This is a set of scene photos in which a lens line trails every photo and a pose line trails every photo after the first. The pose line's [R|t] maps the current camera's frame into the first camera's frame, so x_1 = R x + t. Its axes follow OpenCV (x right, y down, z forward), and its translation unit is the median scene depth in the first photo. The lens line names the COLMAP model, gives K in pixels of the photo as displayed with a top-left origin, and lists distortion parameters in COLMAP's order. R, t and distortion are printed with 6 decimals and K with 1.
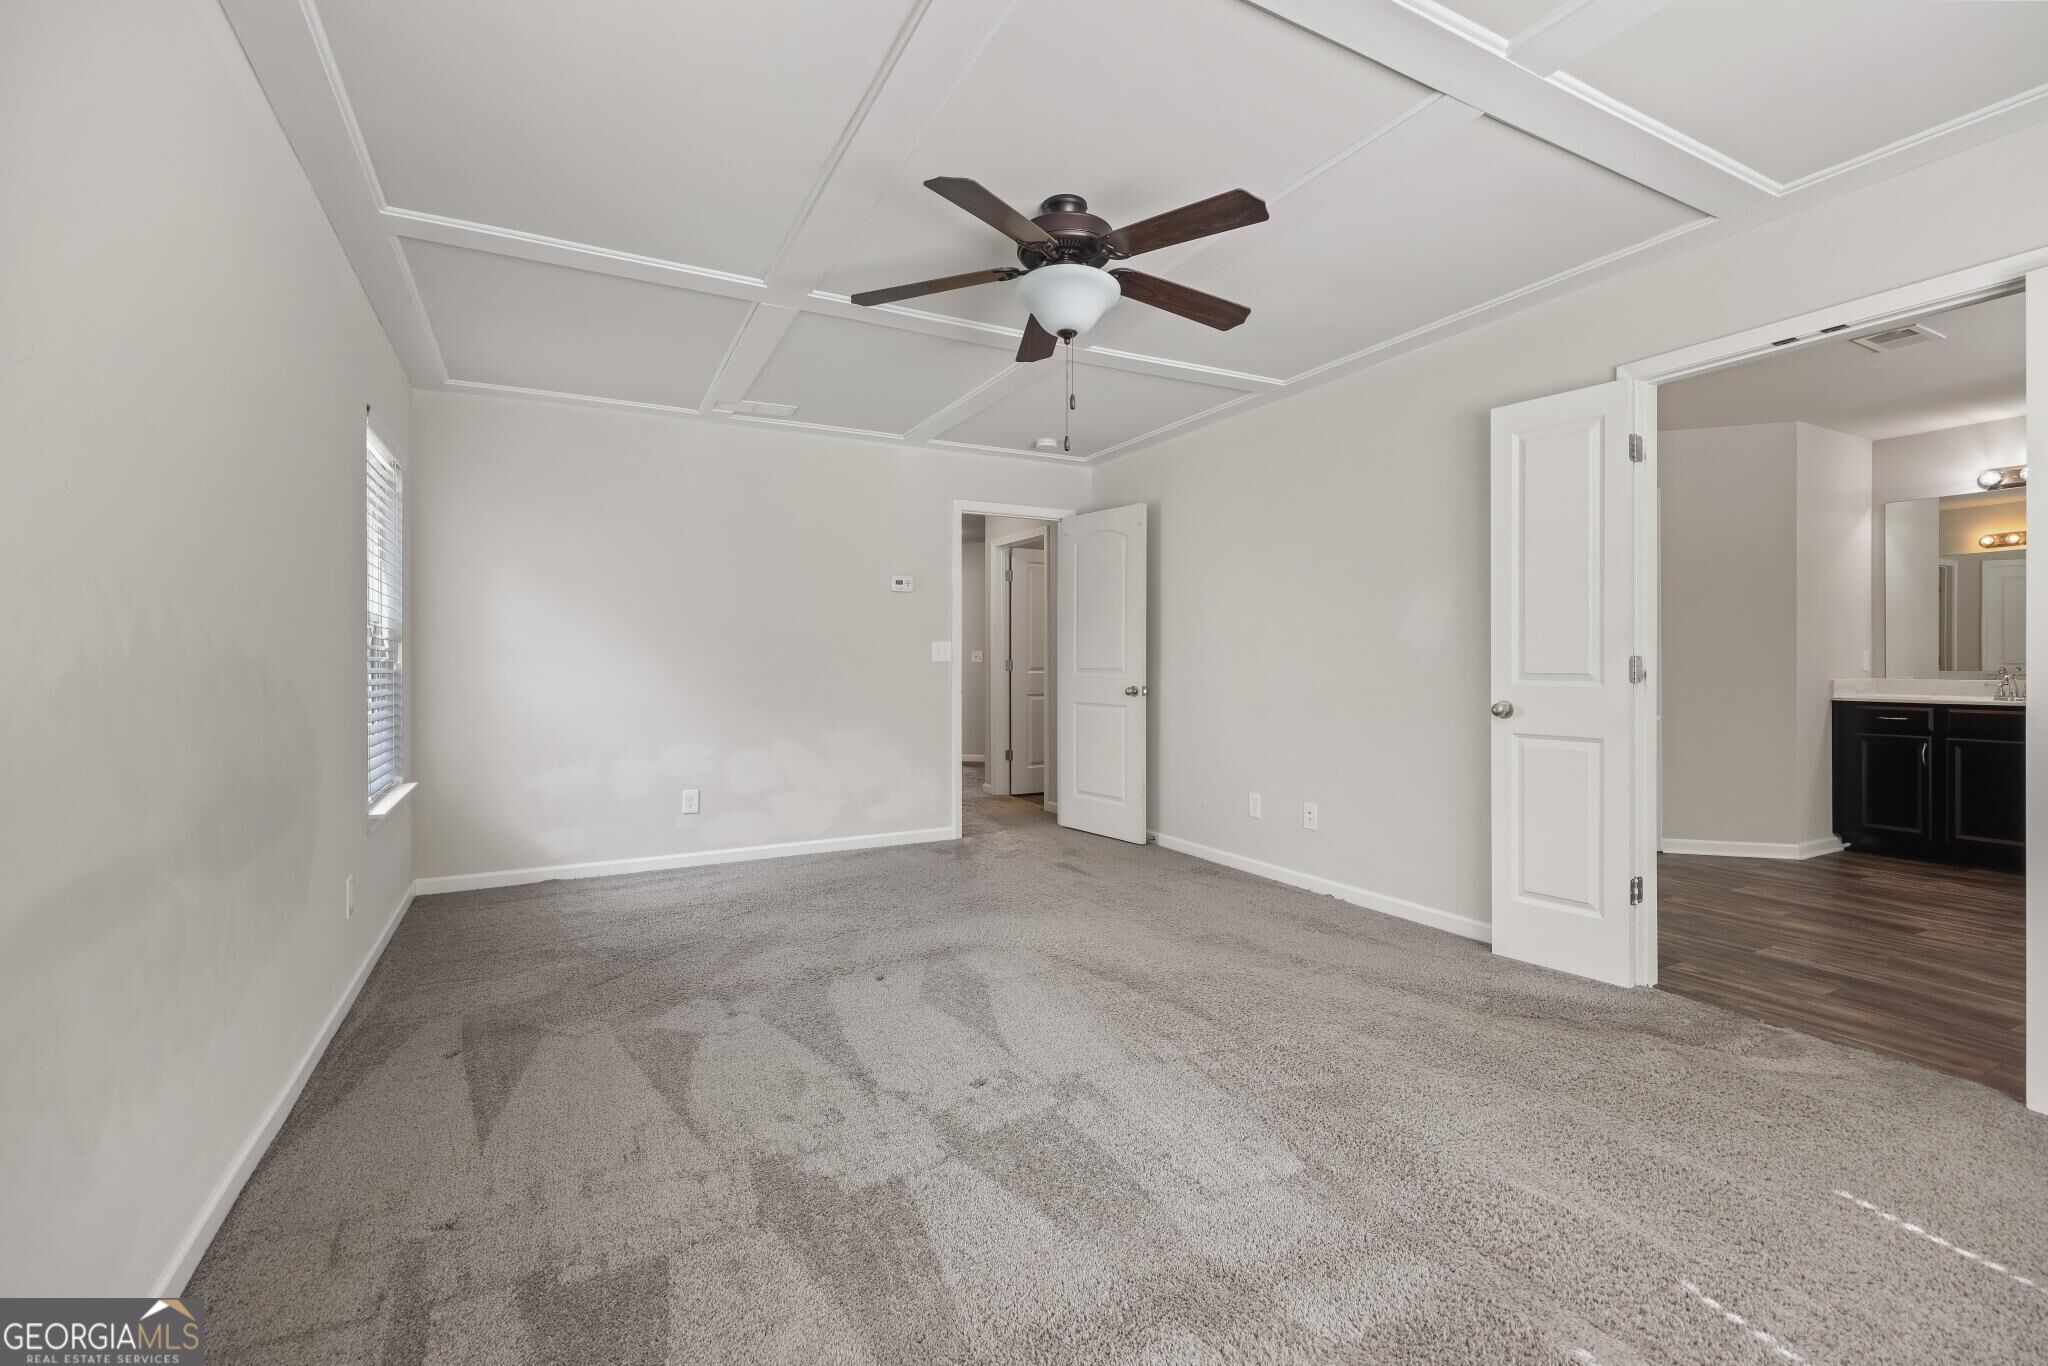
lens RADIAL K [[893.1, 0, 1024.0], [0, 893.1, 683.0], [0, 0, 1]] dist [-0.000196, -0.000140]
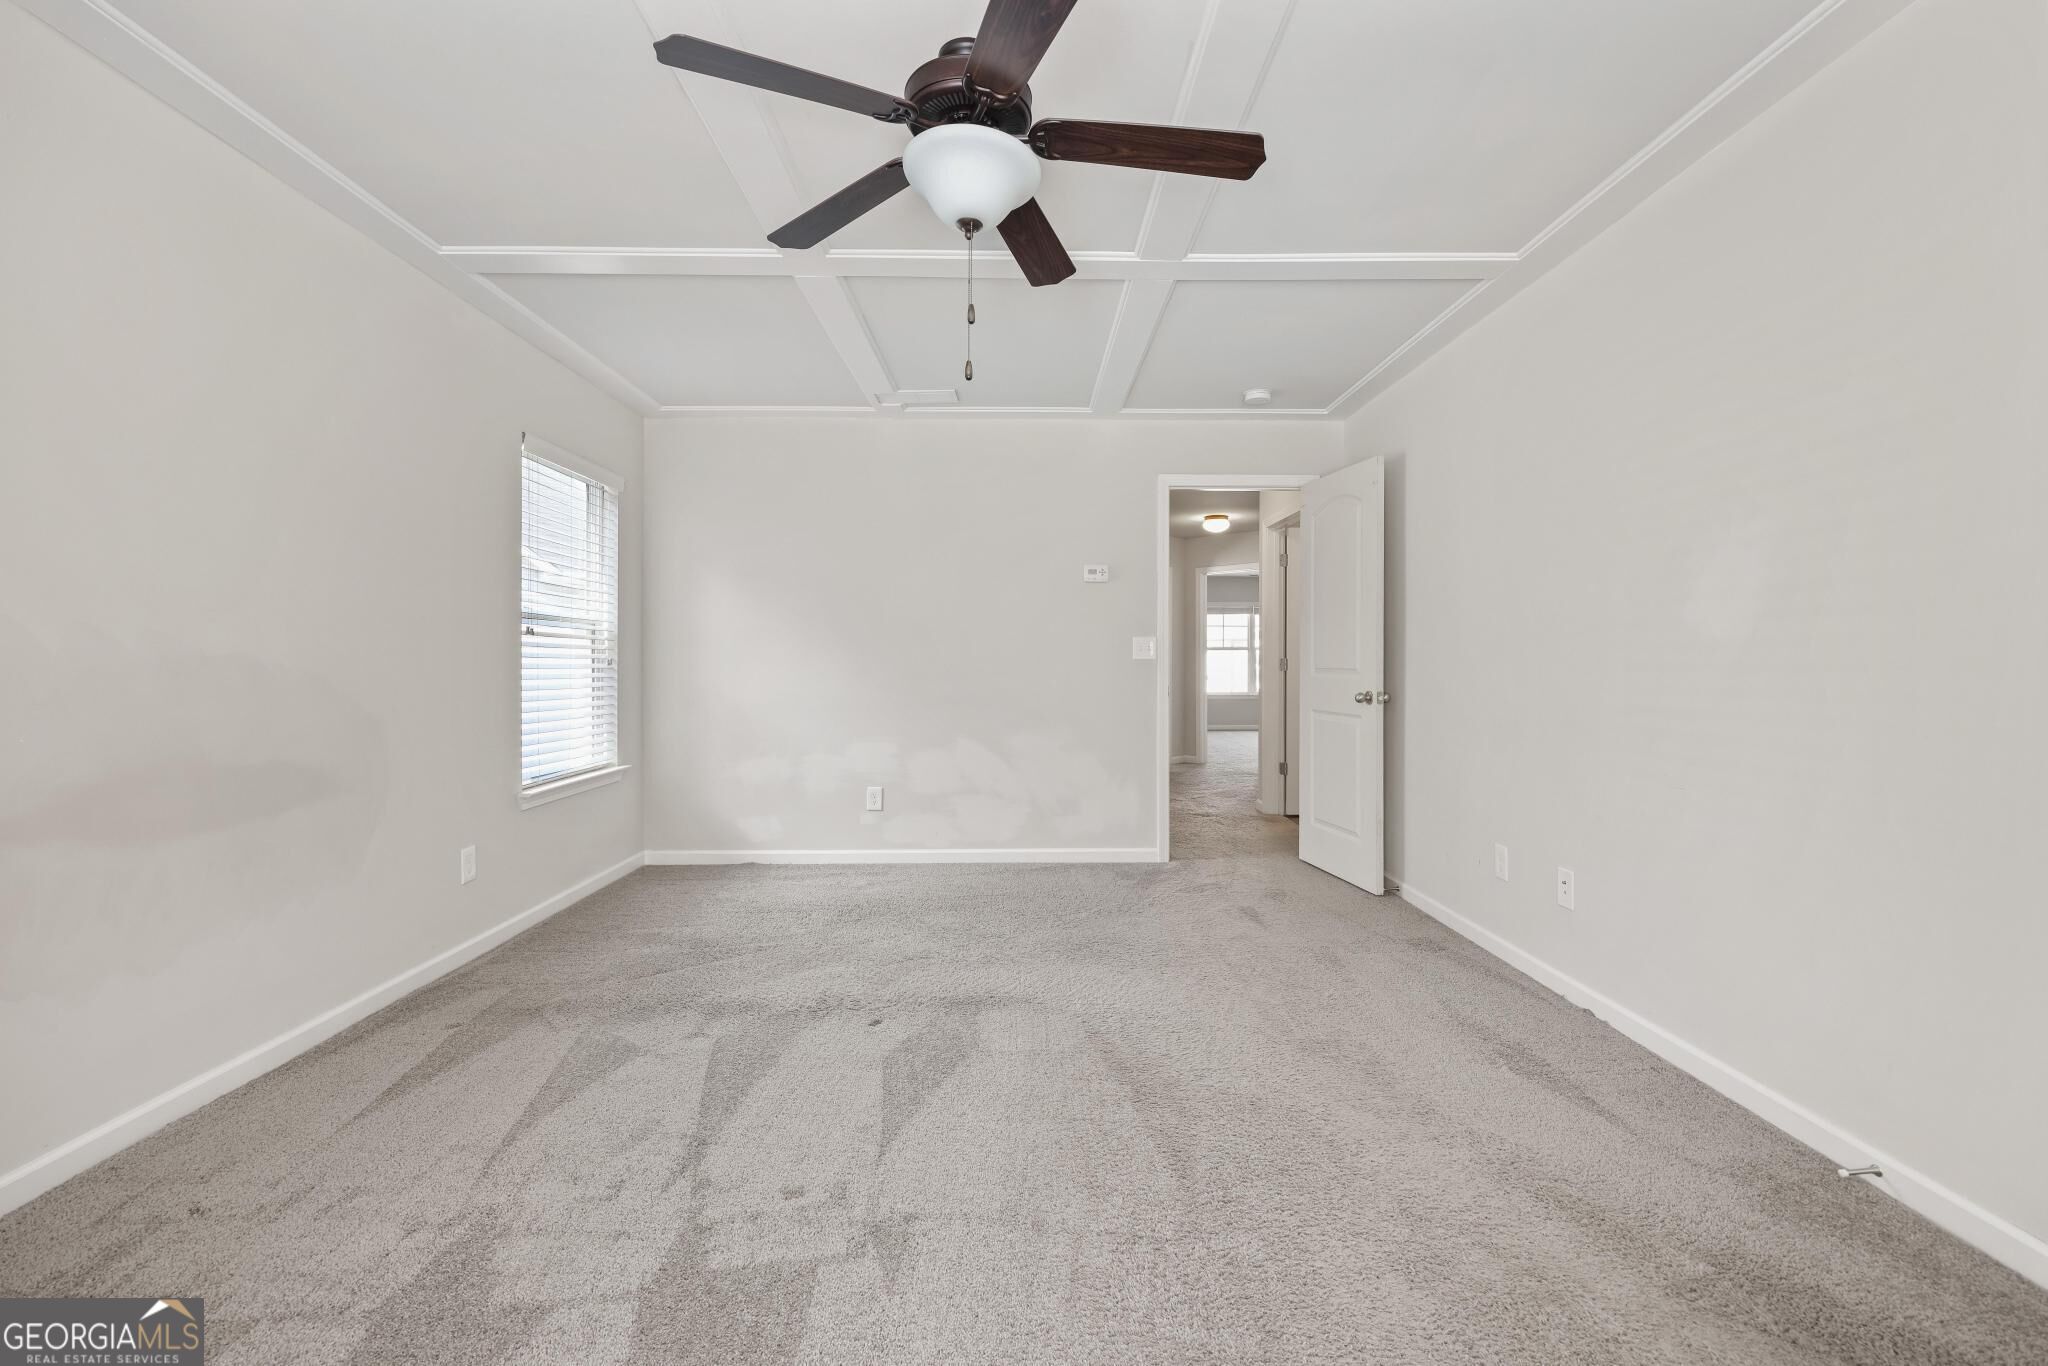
lens RADIAL K [[890.3, 0, 1025.5], [0, 890.3, 675.0], [0, 0, 1]] dist [-0.000225, -0.000037]
pose [[0.890306, 0.009113, -0.455271, 0.313190], [-0.012527, 0.999911, -0.004483, -0.004986], [0.455190, 0.009695, 0.890341, 0.252176]]
